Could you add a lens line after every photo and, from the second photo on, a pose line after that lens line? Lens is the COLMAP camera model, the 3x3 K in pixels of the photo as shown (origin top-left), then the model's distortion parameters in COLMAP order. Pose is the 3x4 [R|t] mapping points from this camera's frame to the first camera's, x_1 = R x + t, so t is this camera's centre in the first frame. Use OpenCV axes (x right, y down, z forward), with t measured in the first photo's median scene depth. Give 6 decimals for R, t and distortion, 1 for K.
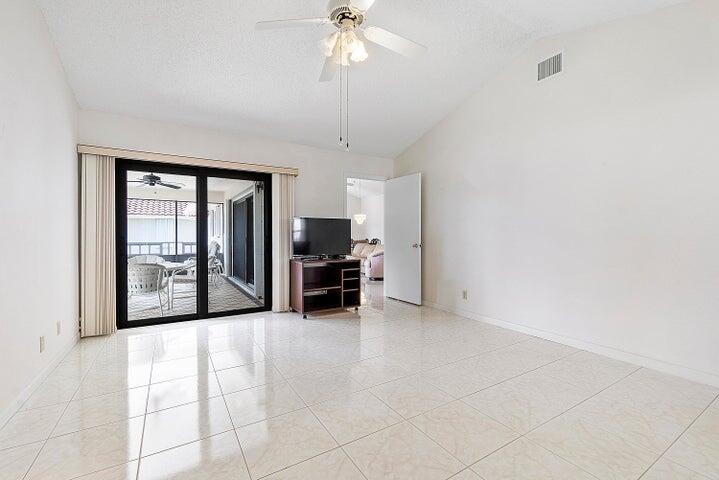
lens RADIAL K [[310.4, 0, 357.0], [0, 310.4, 238.9], [0, 0, 1]] dist [-0.001653, -0.000057]
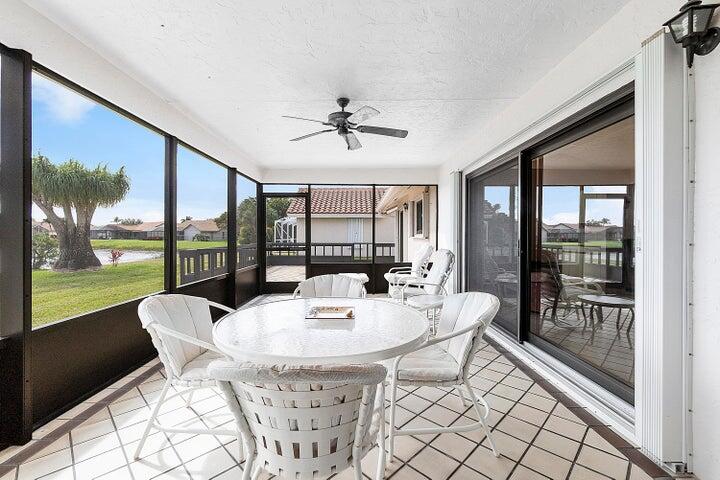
lens RADIAL K [[310.8, 0, 360.5], [0, 310.8, 238.5], [0, 0, 1]] dist [-0.001653, -0.000057]
pose [[0.860658, 0.004694, -0.509162, -0.277731], [-0.004983, 0.999987, 0.000796, -0.004466], [0.509160, 0.001852, 0.860670, 0.426496]]
